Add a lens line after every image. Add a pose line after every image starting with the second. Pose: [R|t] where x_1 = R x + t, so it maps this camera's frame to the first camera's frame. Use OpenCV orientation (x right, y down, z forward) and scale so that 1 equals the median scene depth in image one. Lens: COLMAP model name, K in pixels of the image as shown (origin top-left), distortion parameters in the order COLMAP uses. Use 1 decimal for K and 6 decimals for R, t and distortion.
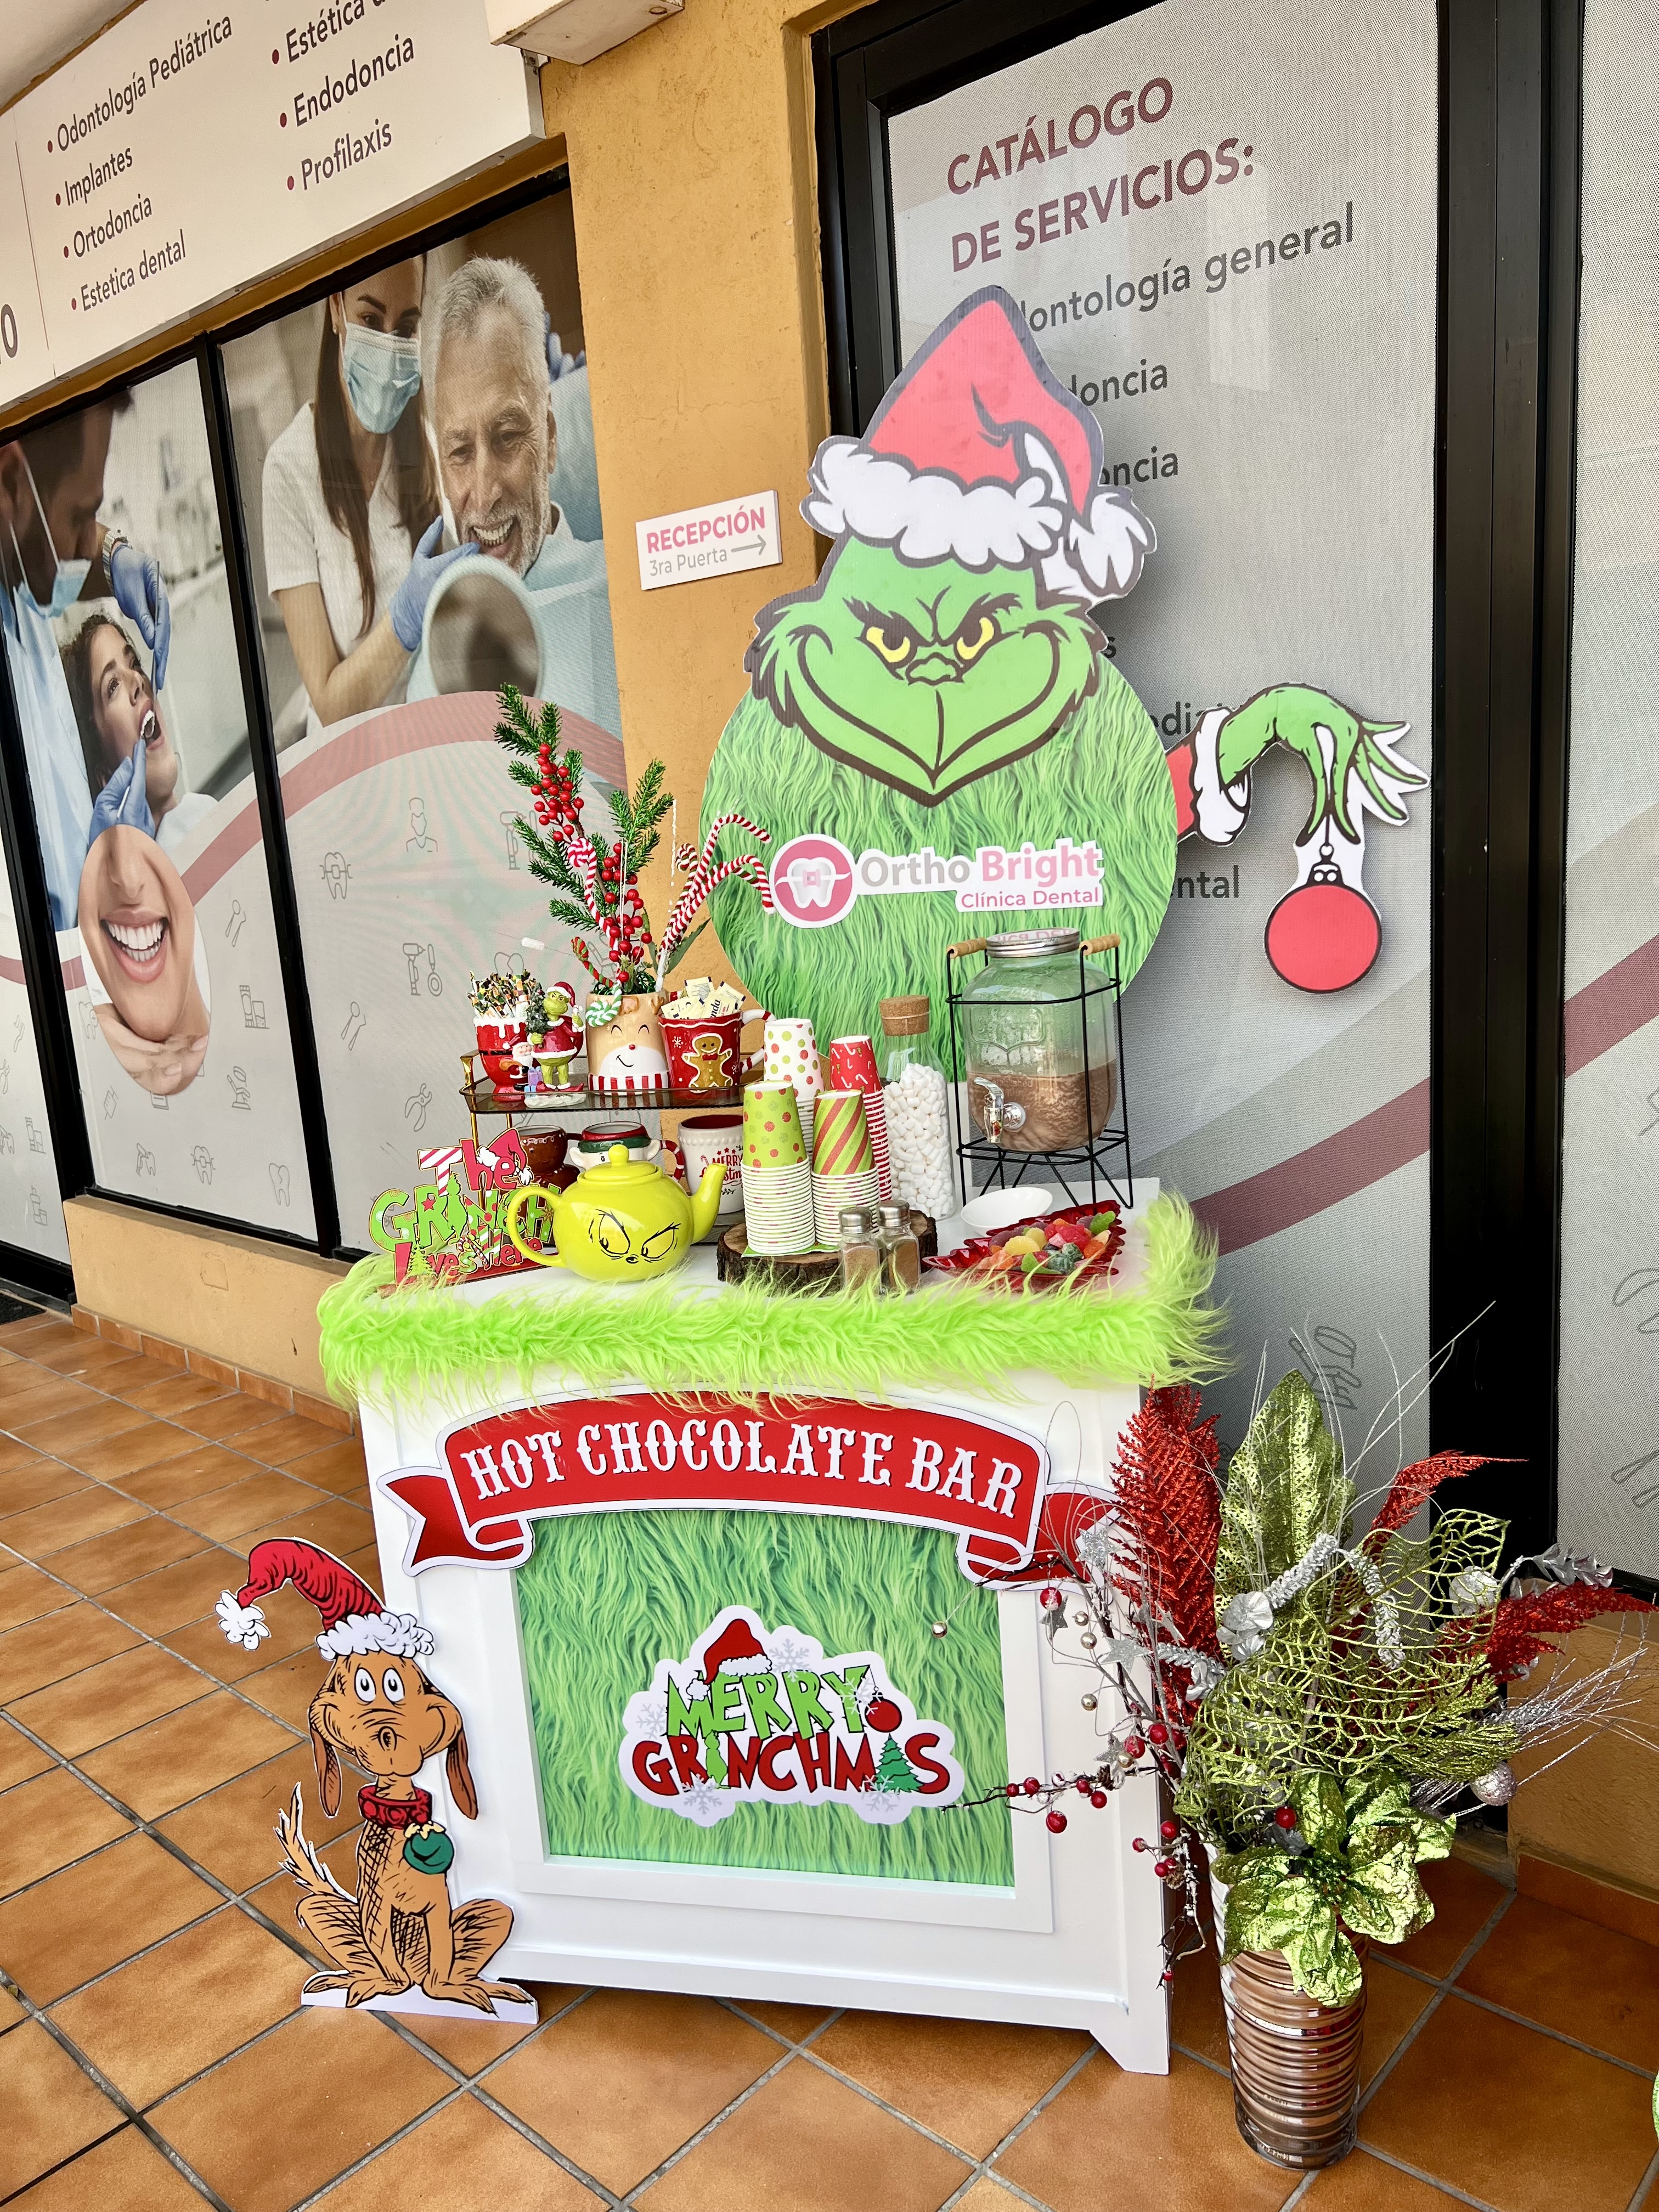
lens RADIAL K [[1651.9, 0, 829.5], [0, 1651.9, 1106.0], [0, 0, 1]] dist [0.042905, -0.049304]
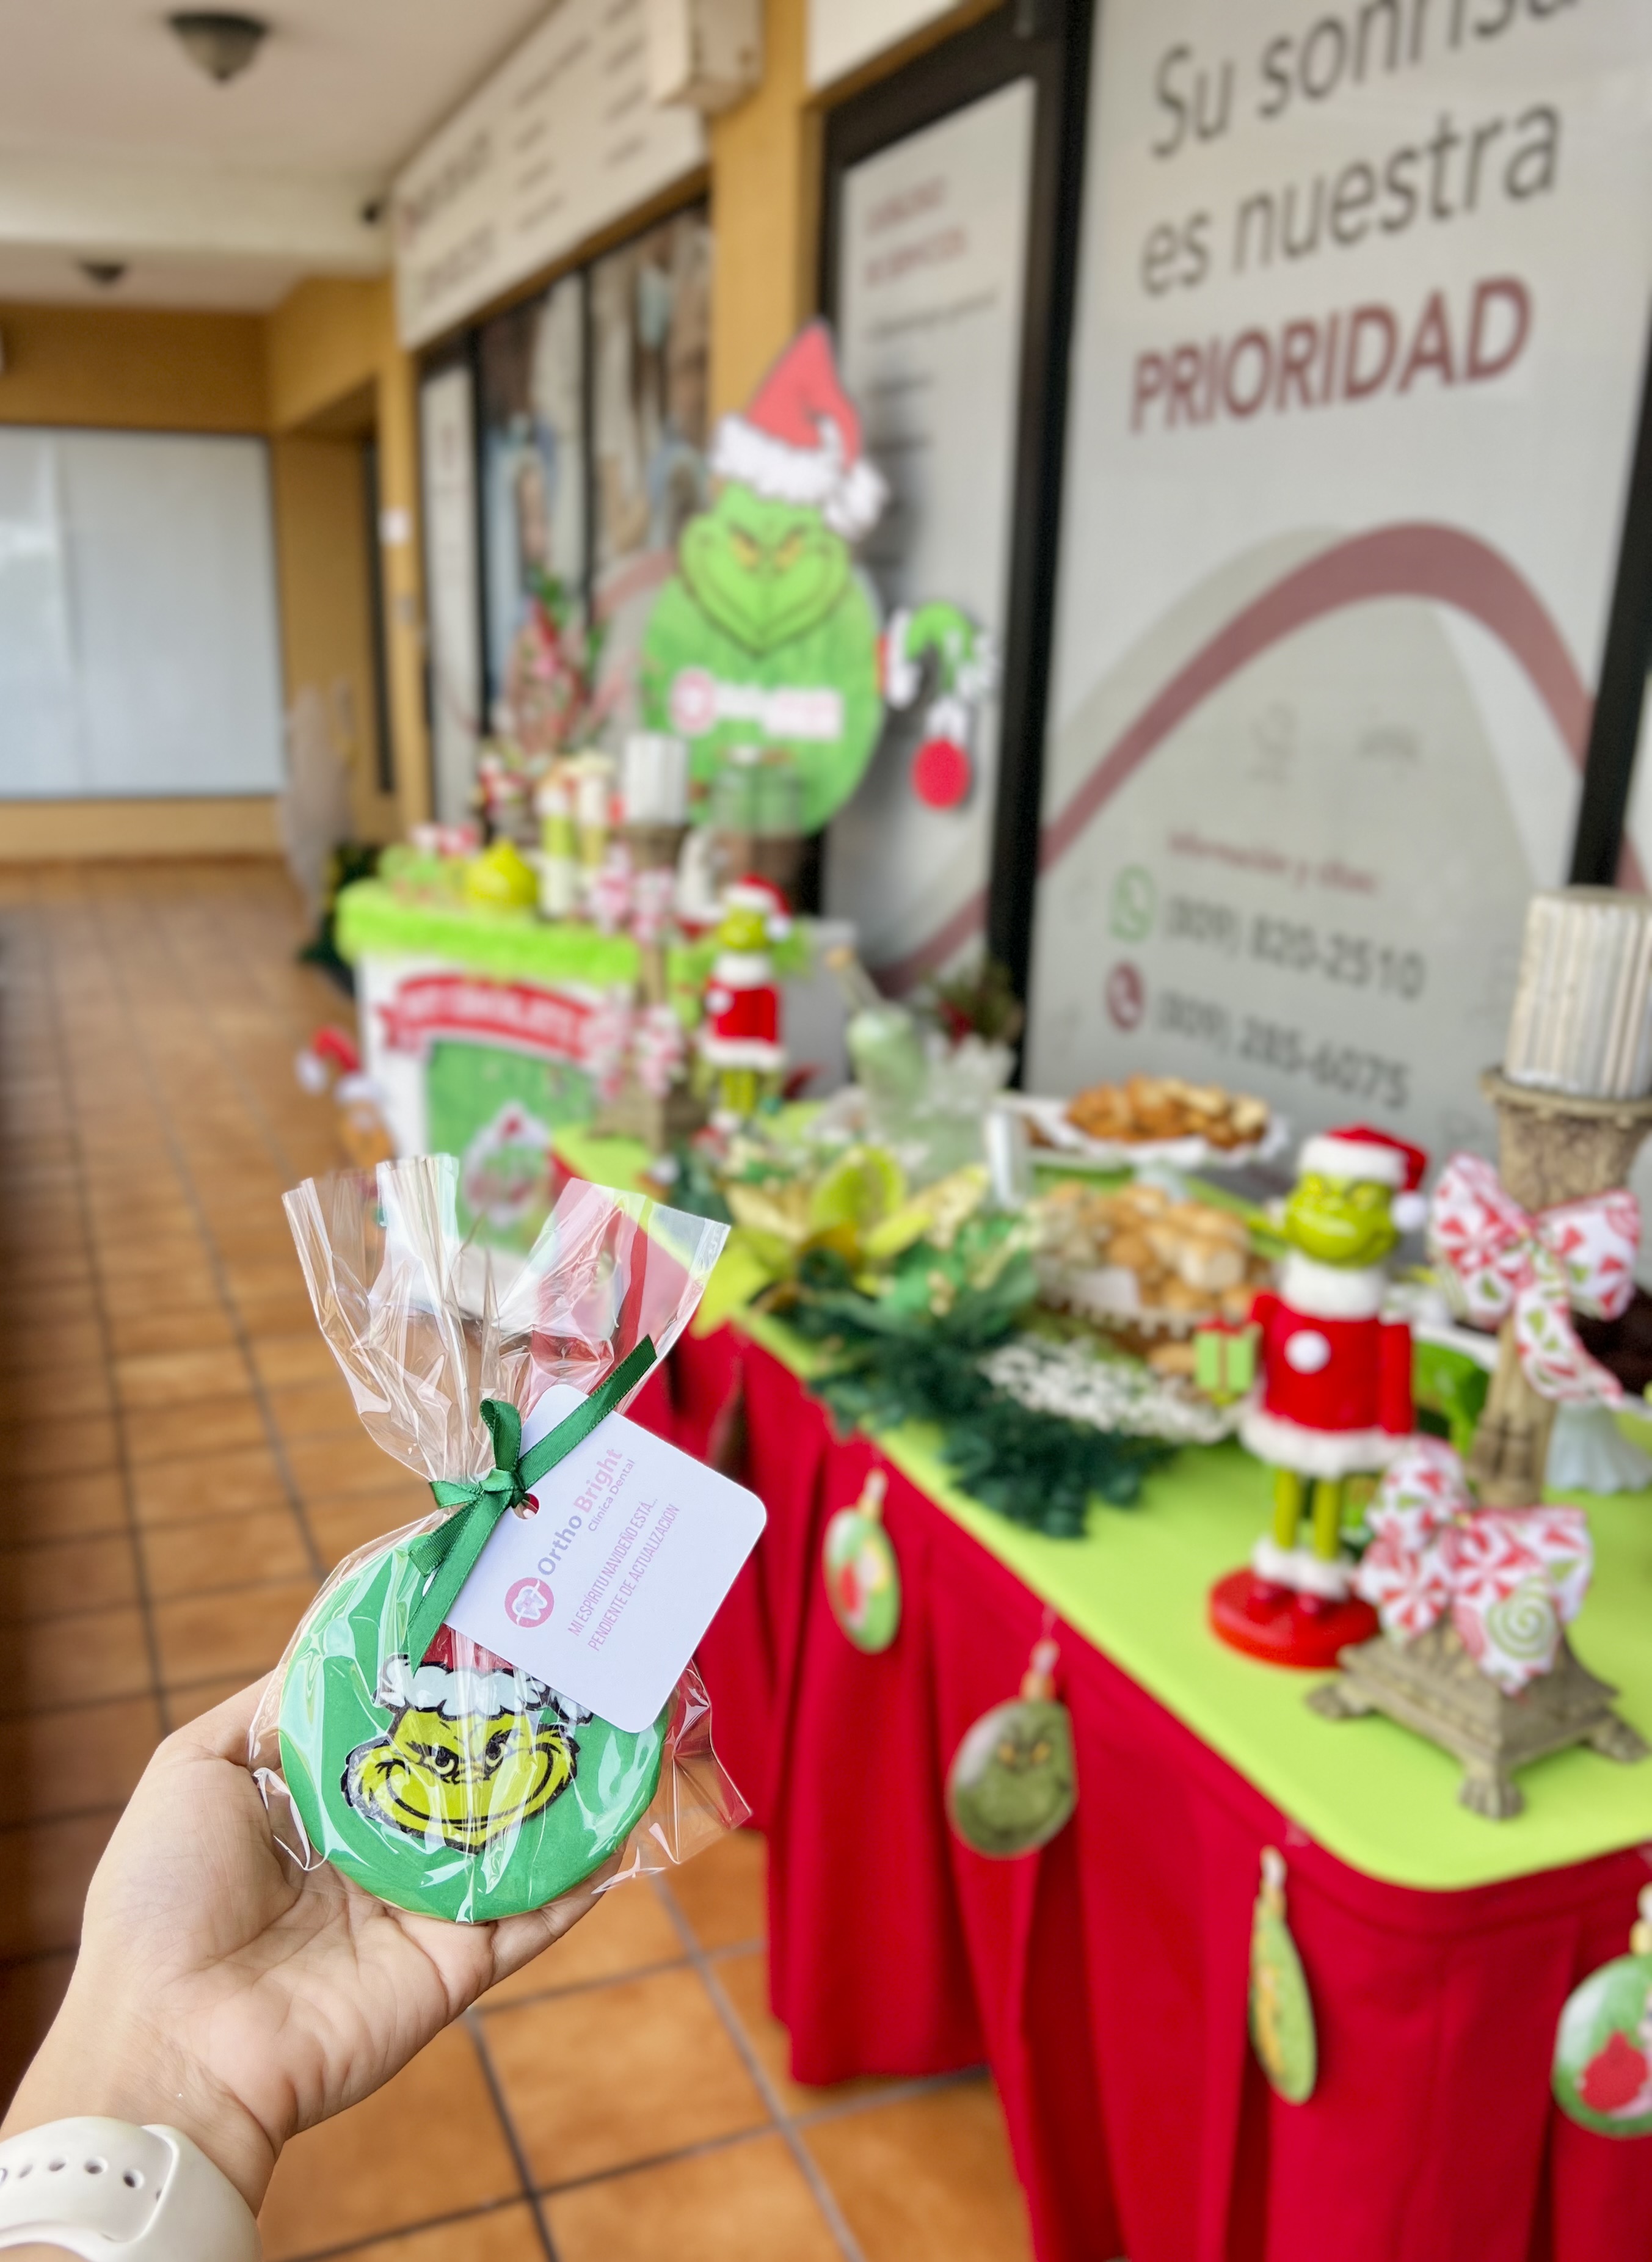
lens RADIAL K [[1862.9, 0, 762.7], [0, 1862.9, 1267.2], [0, 0, 1]] dist [-0.004951, -0.012946]
pose [[0.891614, 0.224933, -0.392975, 0.893908], [-0.162853, 0.969111, 0.185210, 0.047580], [0.422496, -0.101139, 0.900704, -0.638850]]
